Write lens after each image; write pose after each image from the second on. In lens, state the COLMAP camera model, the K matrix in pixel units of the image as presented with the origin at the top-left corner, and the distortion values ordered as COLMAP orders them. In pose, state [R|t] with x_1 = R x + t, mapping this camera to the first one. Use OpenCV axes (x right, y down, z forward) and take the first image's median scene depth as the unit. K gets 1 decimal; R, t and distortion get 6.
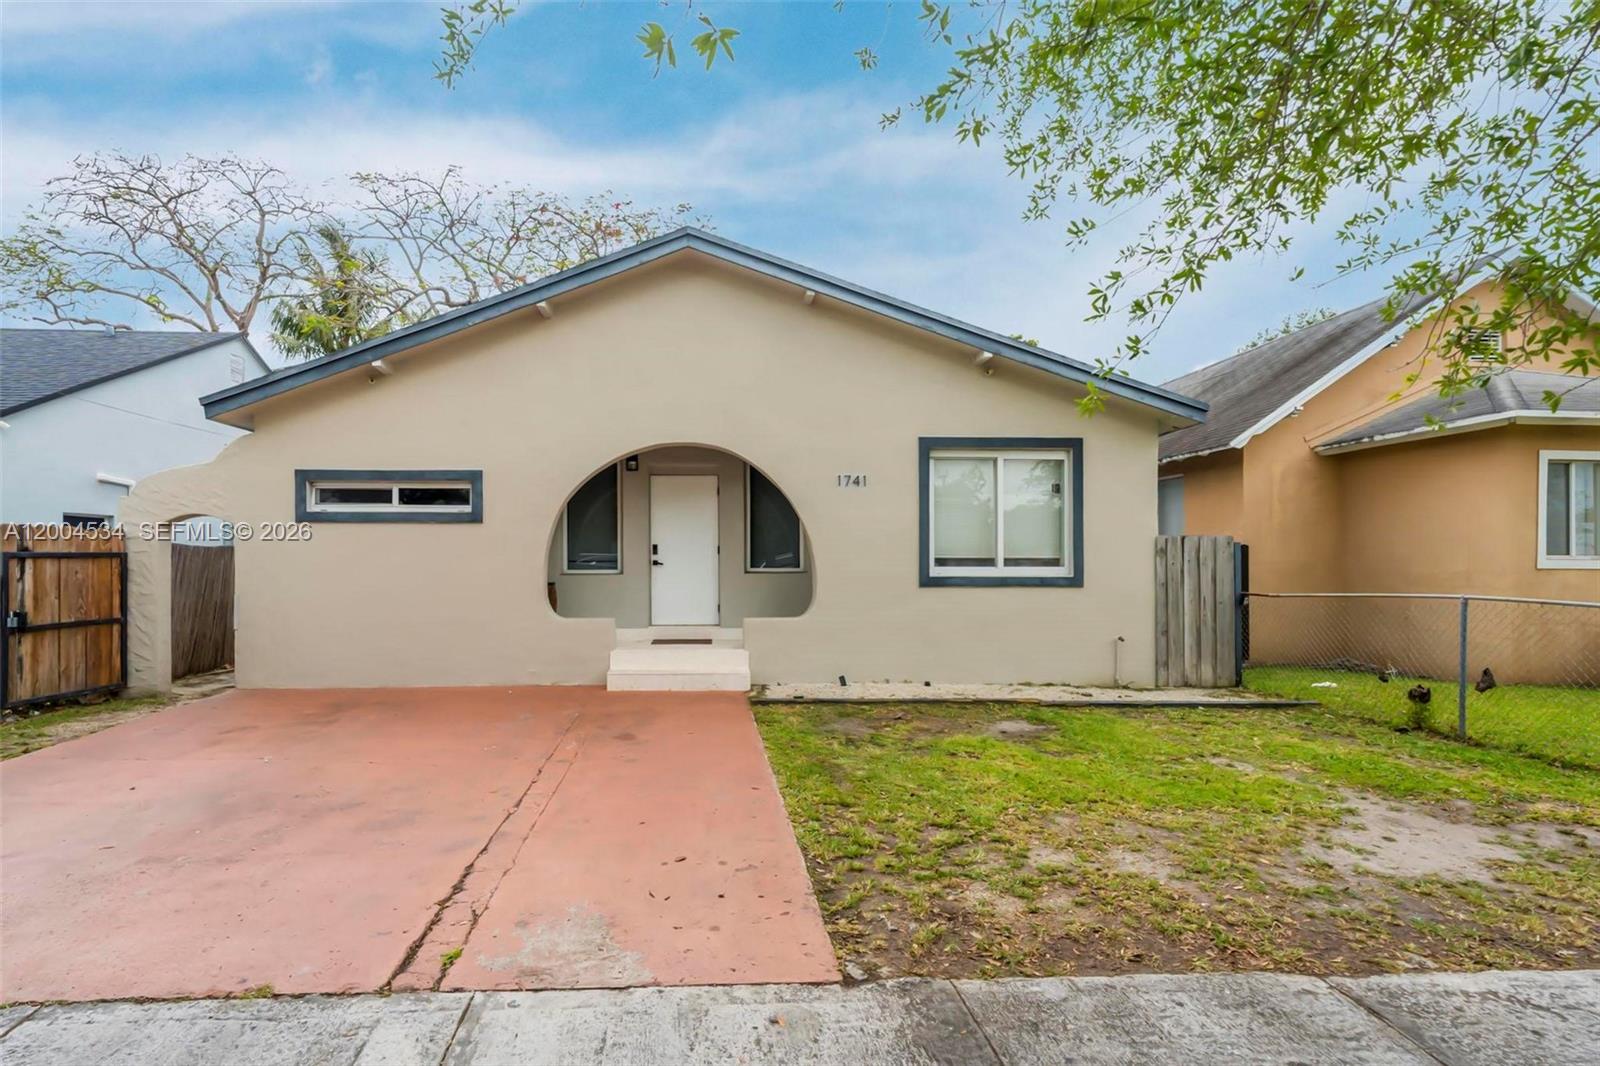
lens RADIAL K [[758.9, 0, 723.6], [0, 758.9, 551.3], [0, 0, 1]] dist [0.009306, 0.001240]
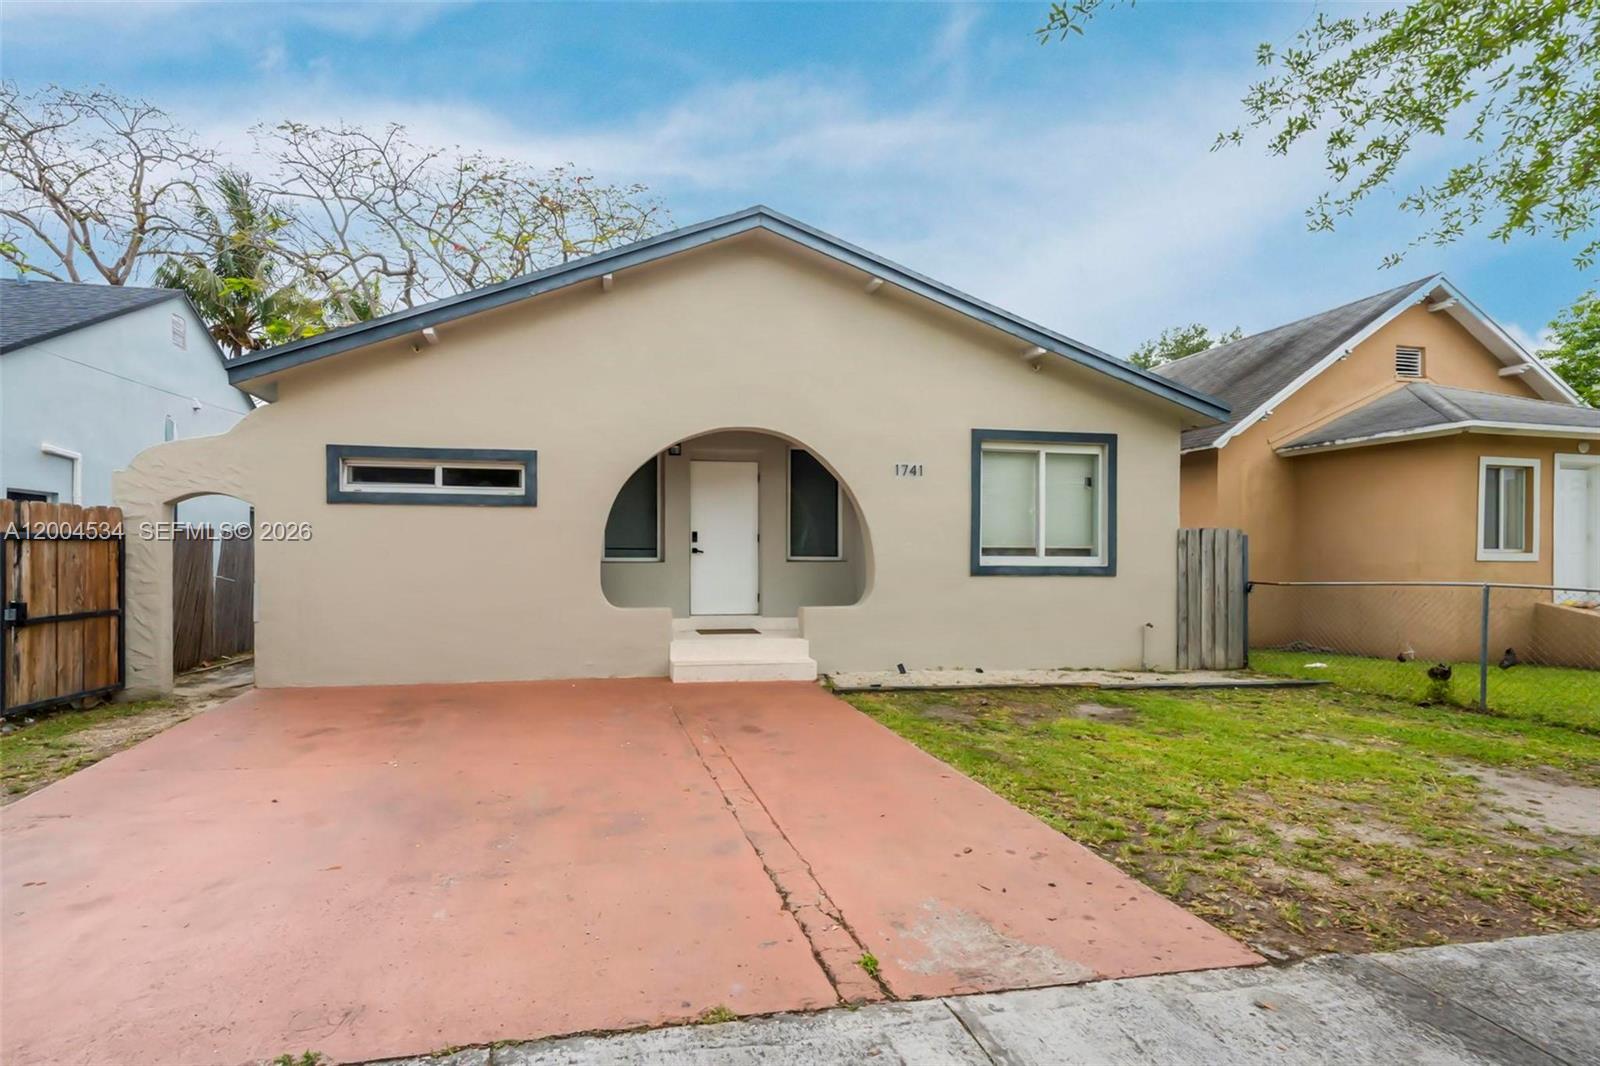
lens RADIAL K [[764.0, 0, 712.6], [0, 764.0, 546.9], [0, 0, 1]] dist [0.009643, 0.000850]
pose [[0.989725, 0.007043, 0.142809, -0.238629], [-0.007929, 0.999953, 0.005634, 0.005380], [-0.142763, -0.006709, 0.989734, 0.033582]]
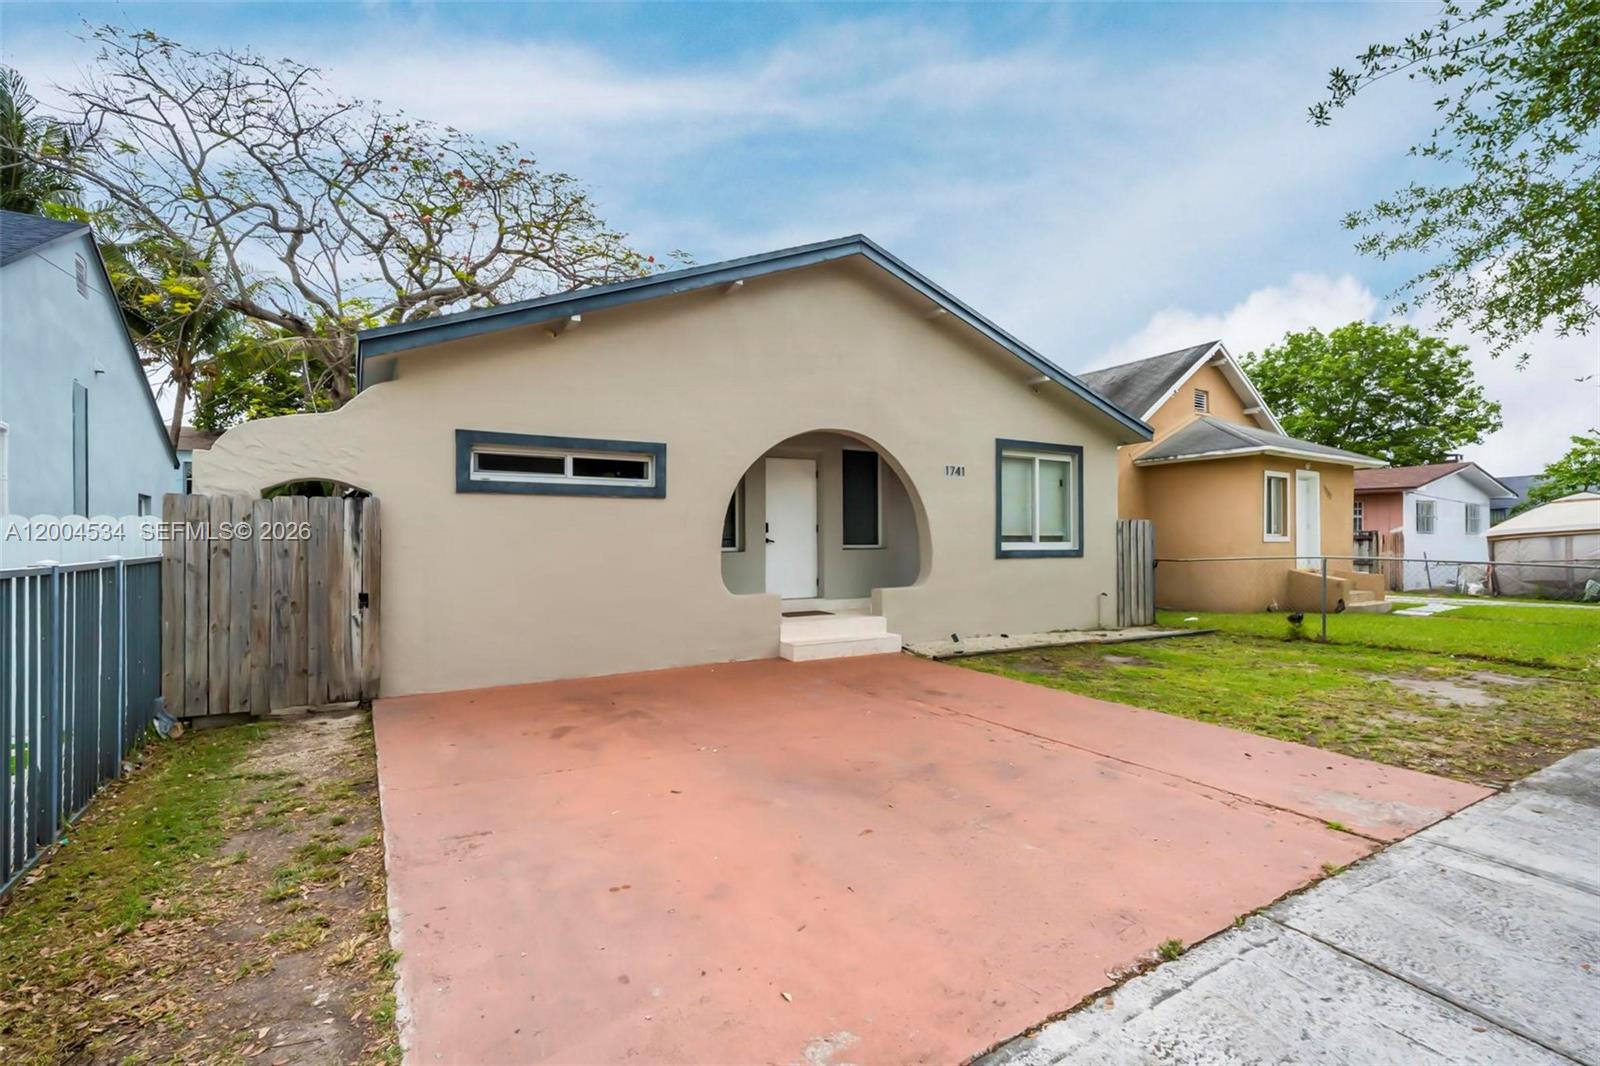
lens RADIAL K [[731.1, 0, 790.0], [0, 731.1, 532.8], [0, 0, 1]] dist [0.008534, 0.000459]
pose [[0.876565, 0.002062, 0.481280, -0.629751], [-0.000664, 0.999995, -0.003076, 0.008769], [-0.481284, 0.002376, 0.876562, 0.116687]]
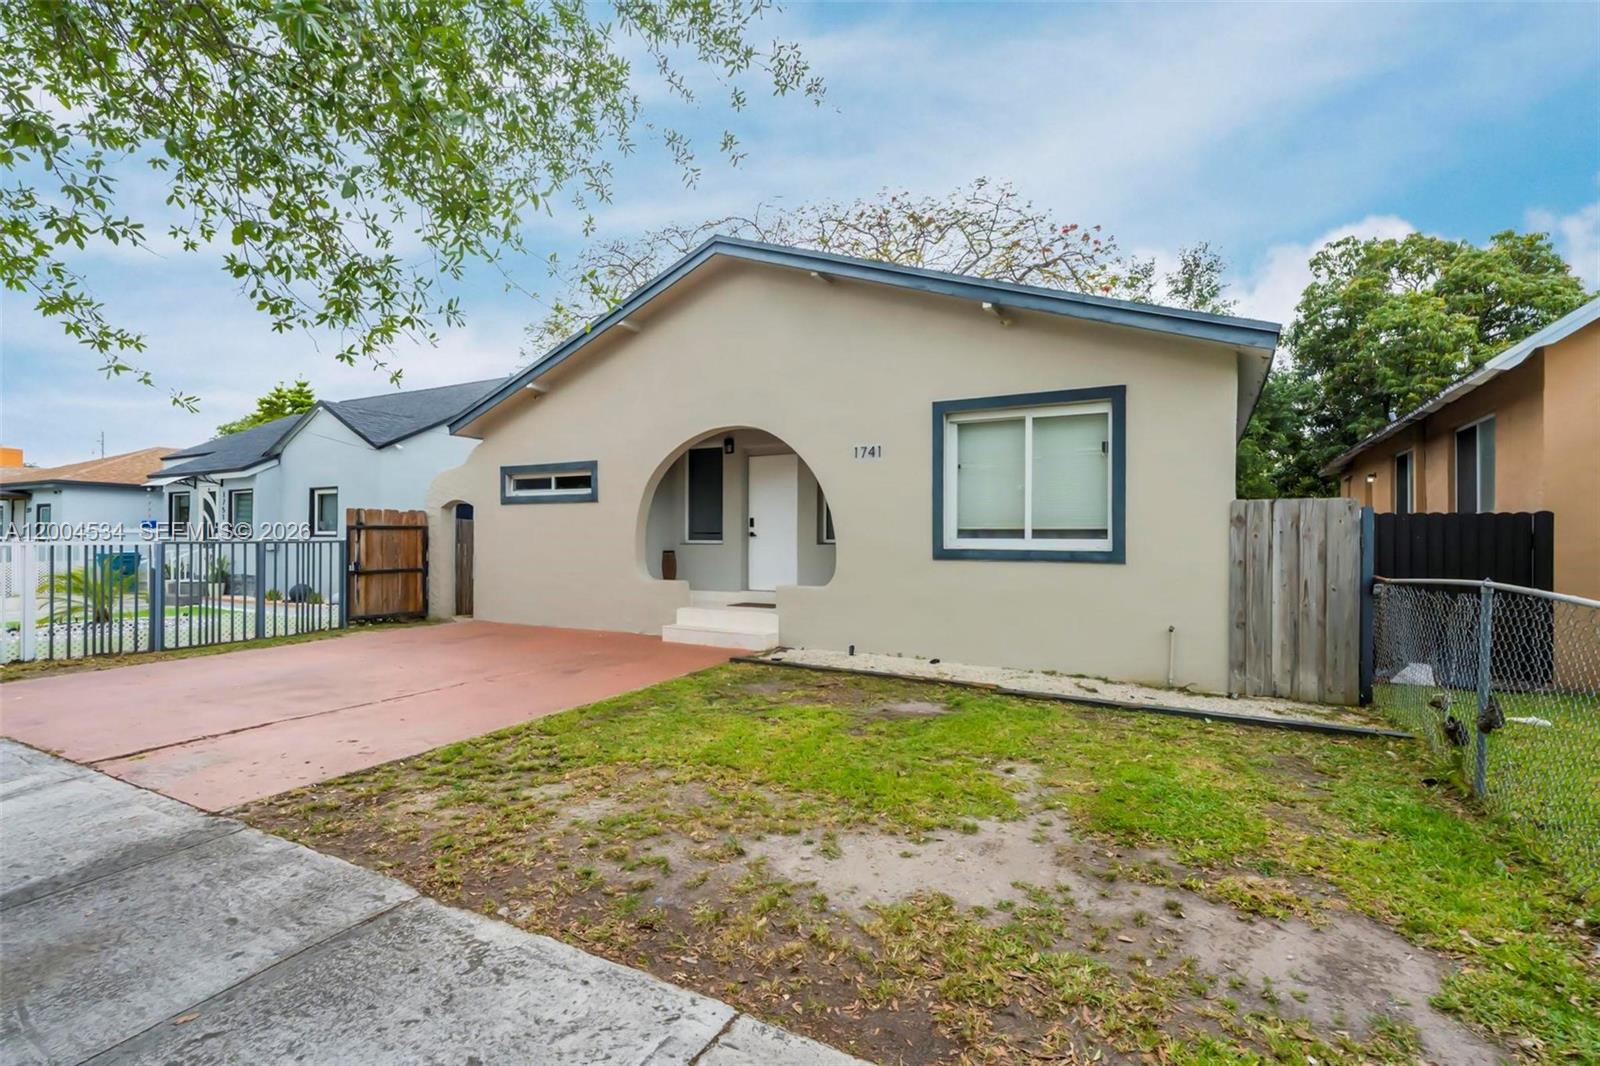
lens RADIAL K [[731.1, 0, 790.0], [0, 731.1, 532.8], [0, 0, 1]] dist [0.008534, 0.000459]
pose [[0.852678, 0.001187, -0.522436, 0.600052], [0.001110, 0.999991, 0.004083, 0.009849], [0.522436, -0.004061, 0.852669, 0.126817]]
